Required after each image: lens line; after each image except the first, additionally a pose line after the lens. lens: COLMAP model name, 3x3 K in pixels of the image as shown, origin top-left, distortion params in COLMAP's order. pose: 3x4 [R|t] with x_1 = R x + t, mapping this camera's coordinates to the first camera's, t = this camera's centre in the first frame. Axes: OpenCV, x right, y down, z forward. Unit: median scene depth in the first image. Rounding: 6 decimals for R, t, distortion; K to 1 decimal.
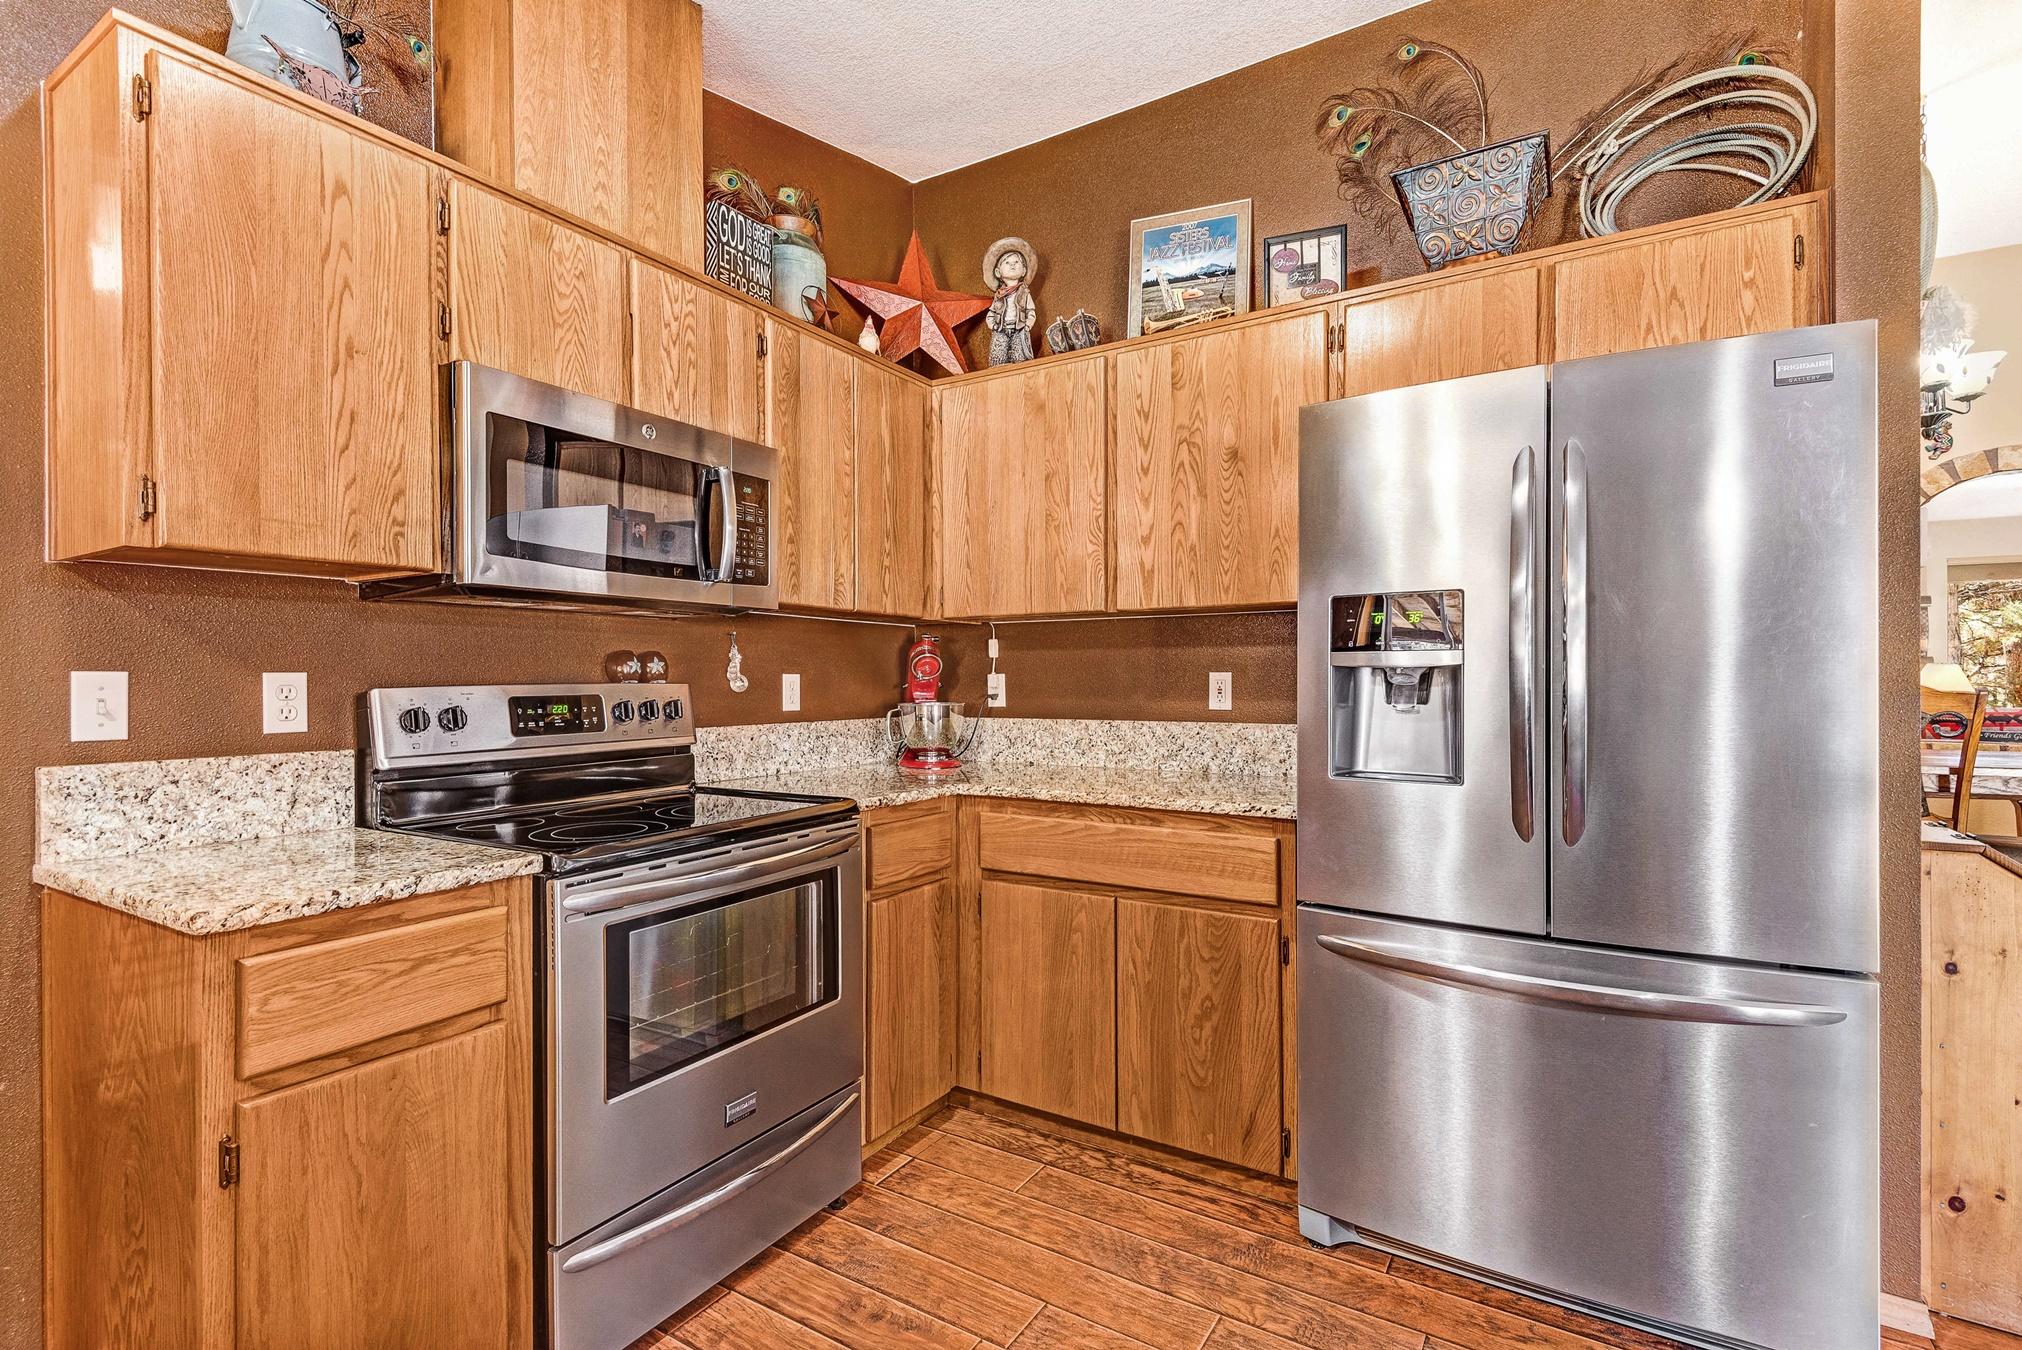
lens RADIAL K [[934.2, 0, 1018.3], [0, 934.2, 683.5], [0, 0, 1]] dist [0.003169, -0.003761]
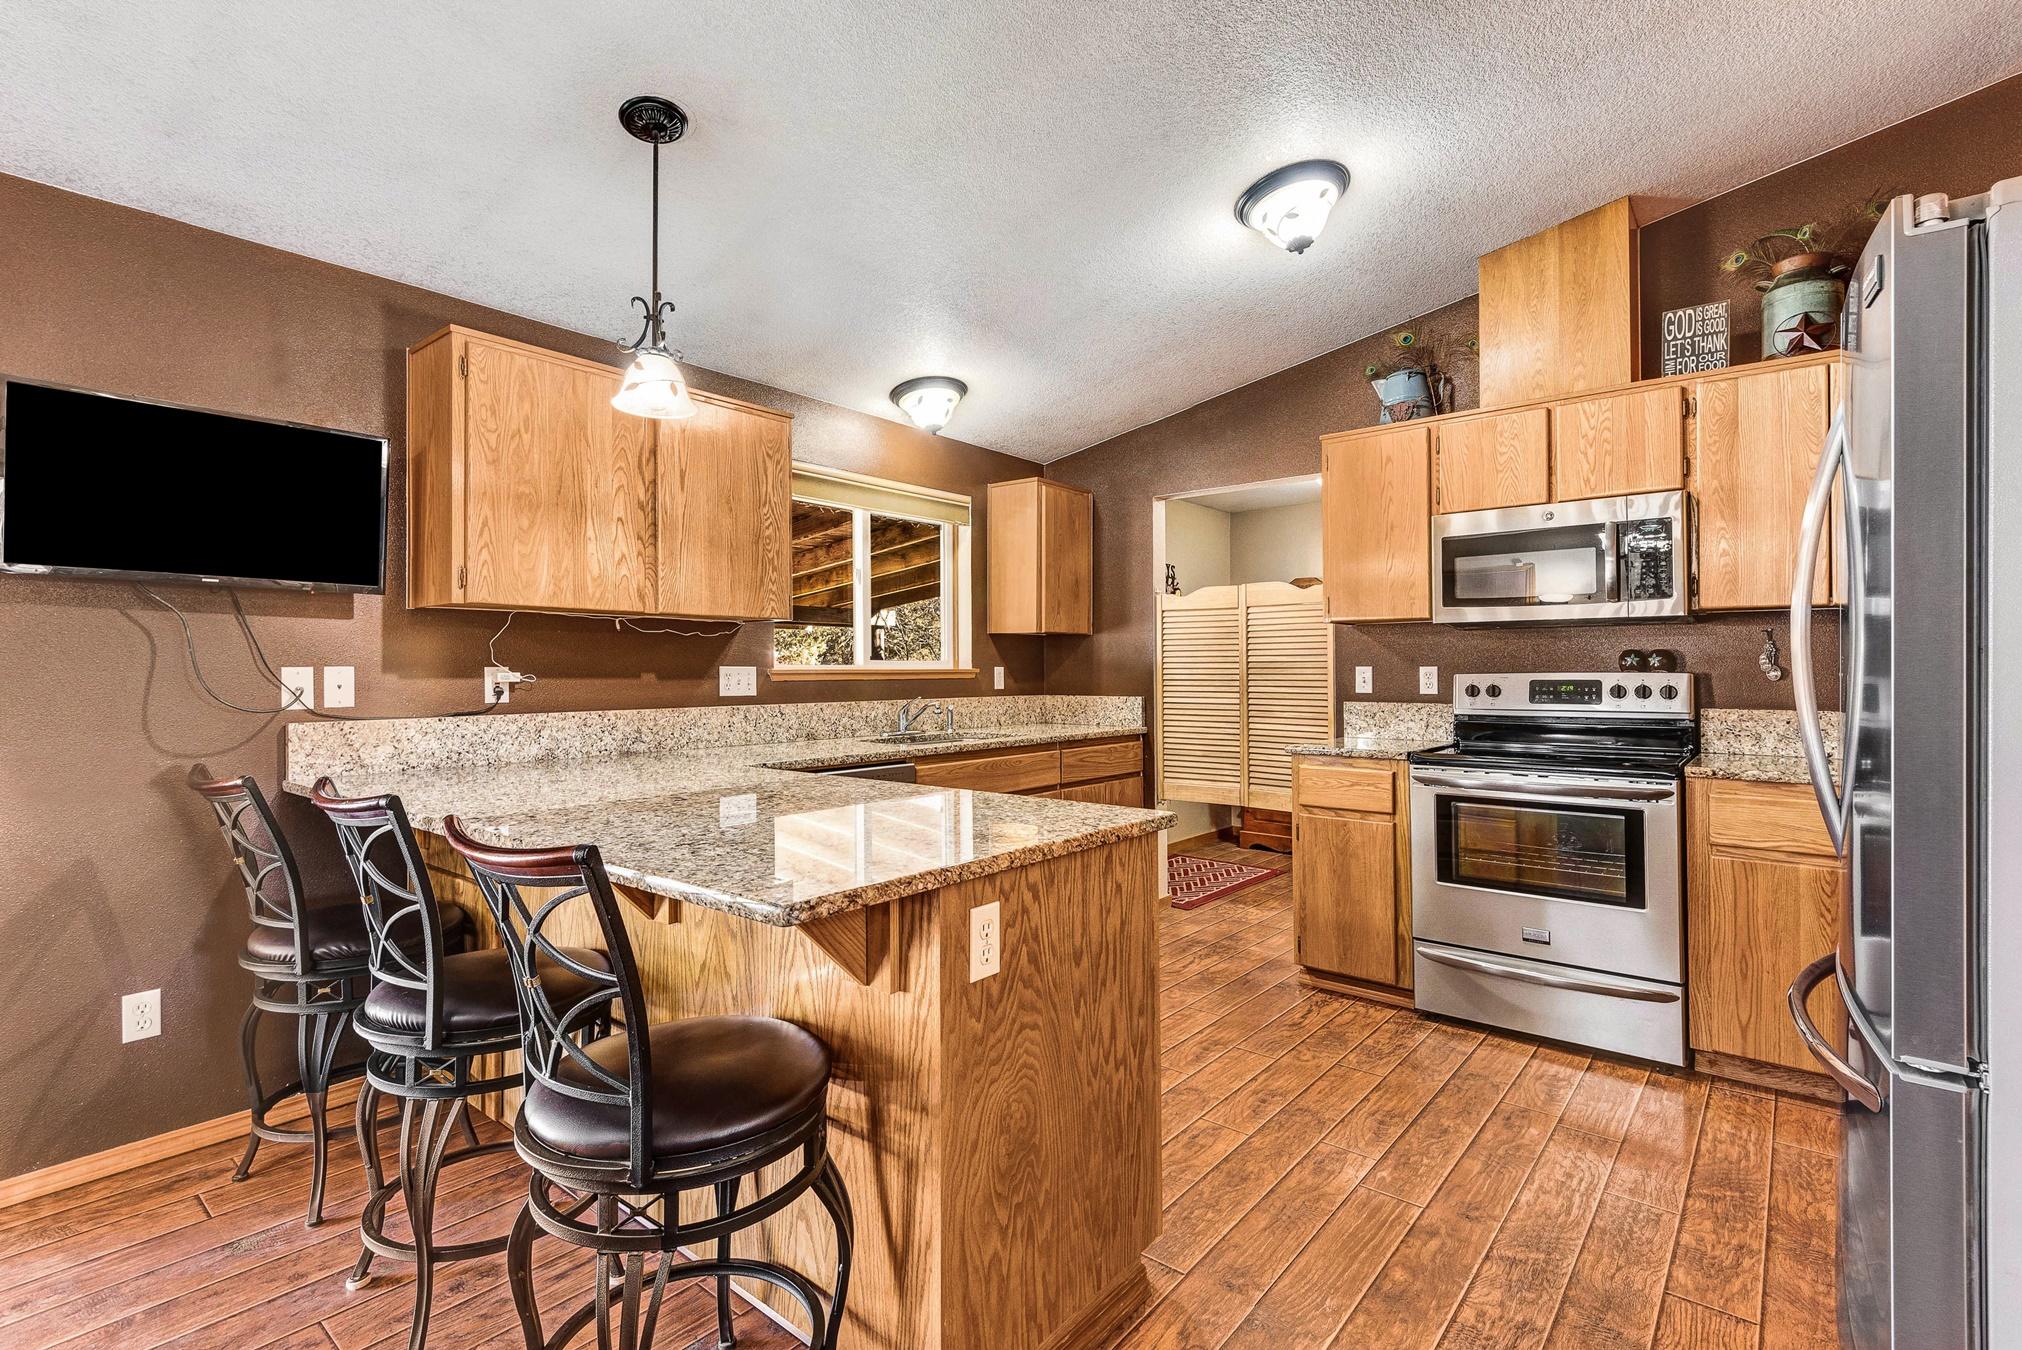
lens RADIAL K [[934.2, 0, 1006.1], [0, 934.2, 656.0], [0, 0, 1]] dist [0.003169, -0.003761]
pose [[-0.169285, -0.014364, -0.985462, 1.508186], [-0.005021, 0.999893, -0.013712, -0.001133], [0.985554, 0.002627, -0.169339, 0.392341]]
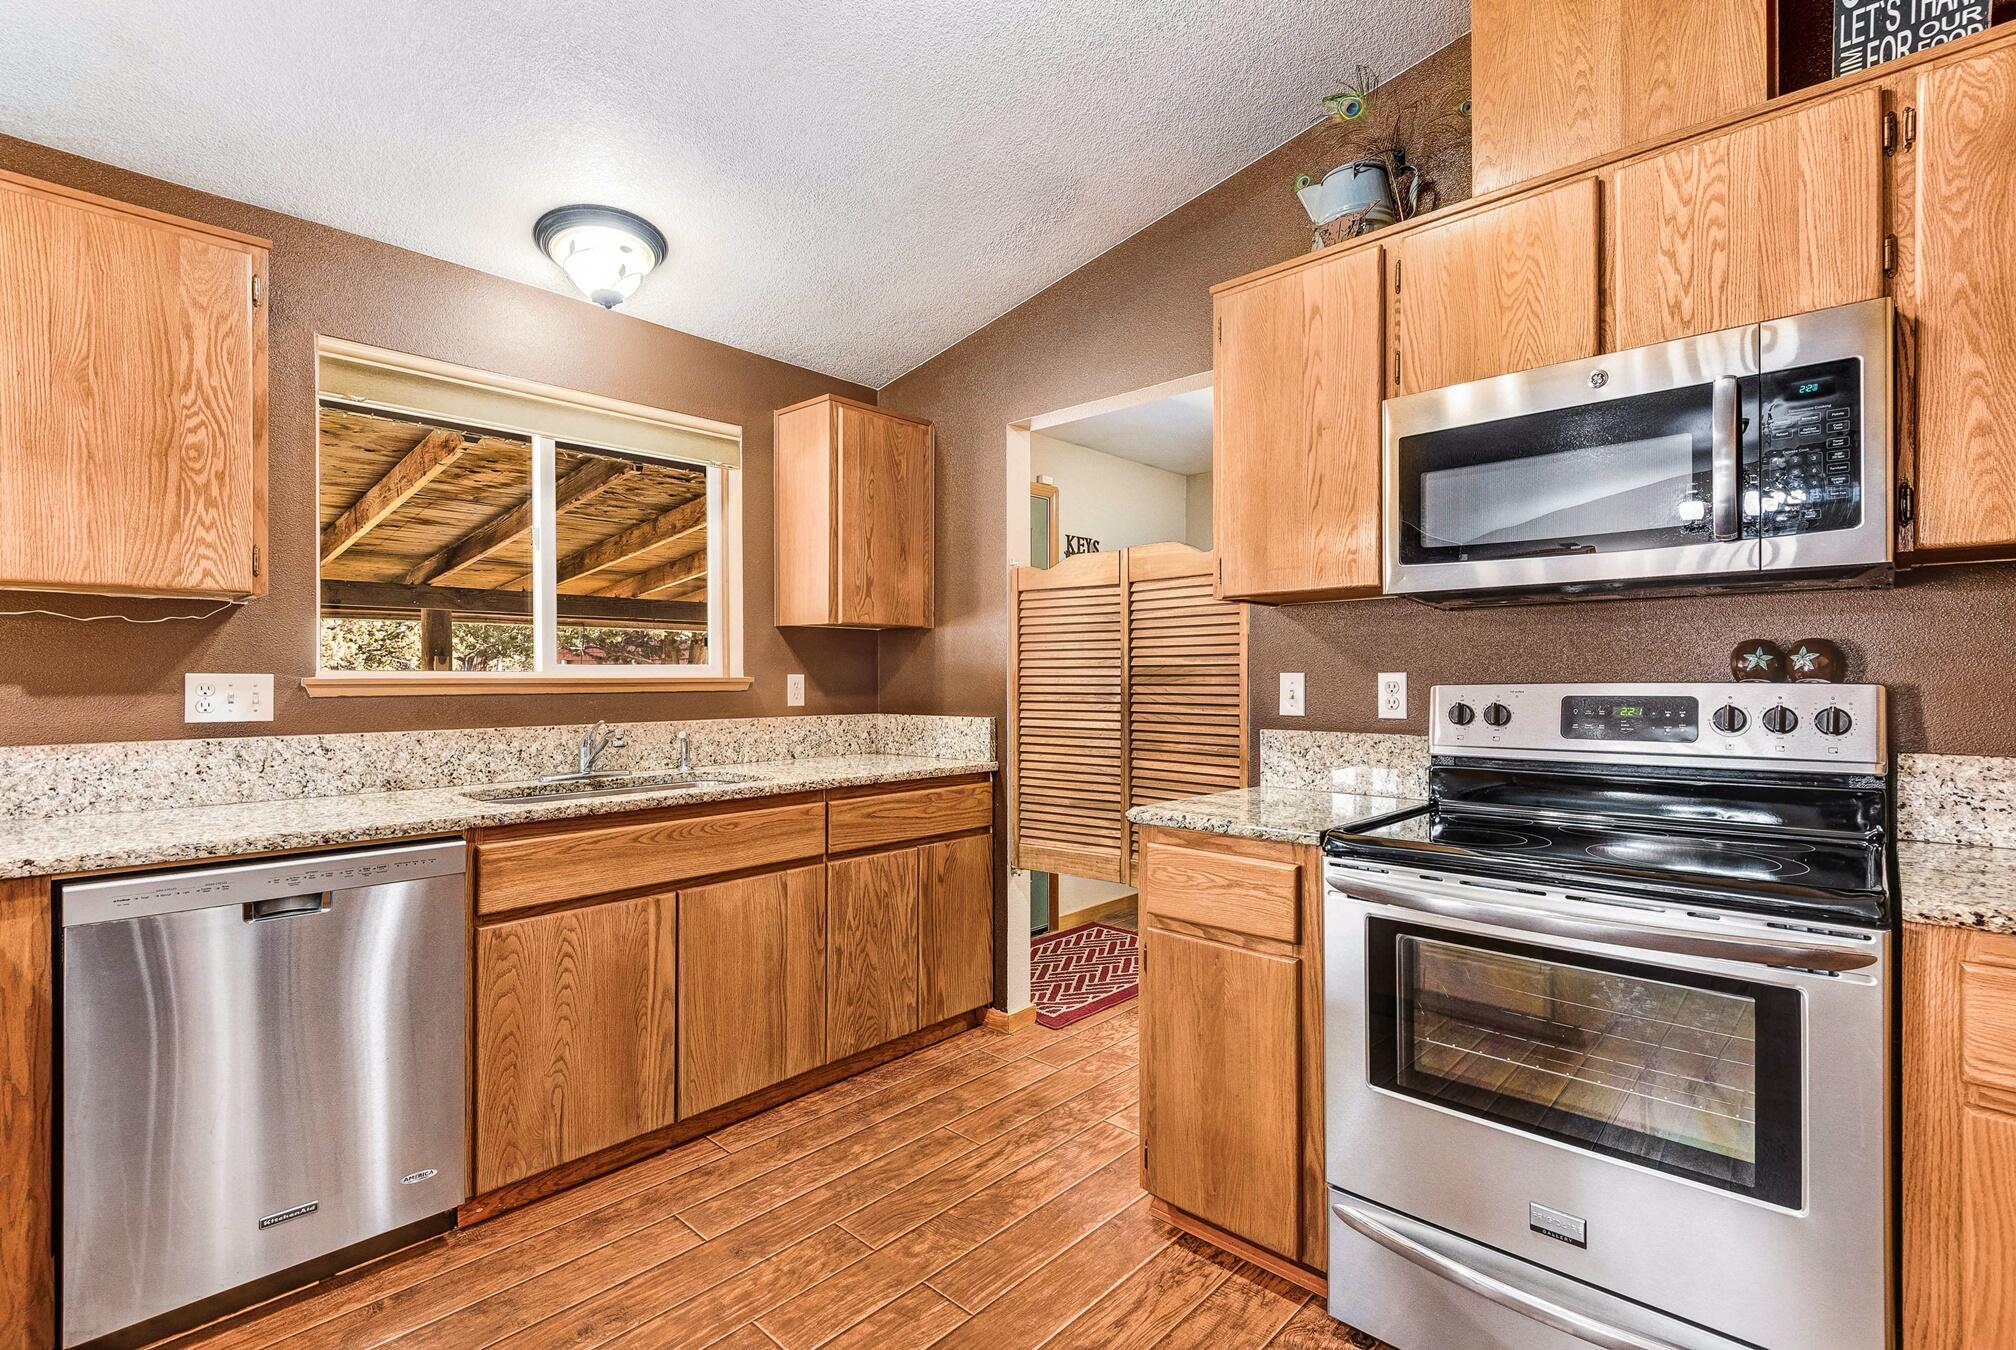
lens RADIAL K [[931.4, 0, 1013.0], [0, 931.4, 681.9], [0, 0, 1]] dist [0.003169, -0.003761]
pose [[-0.215722, 0.005104, -0.976442, 0.587630], [-0.003937, 0.999974, 0.006096, -0.004171], [0.976447, 0.005159, -0.215696, 0.752725]]
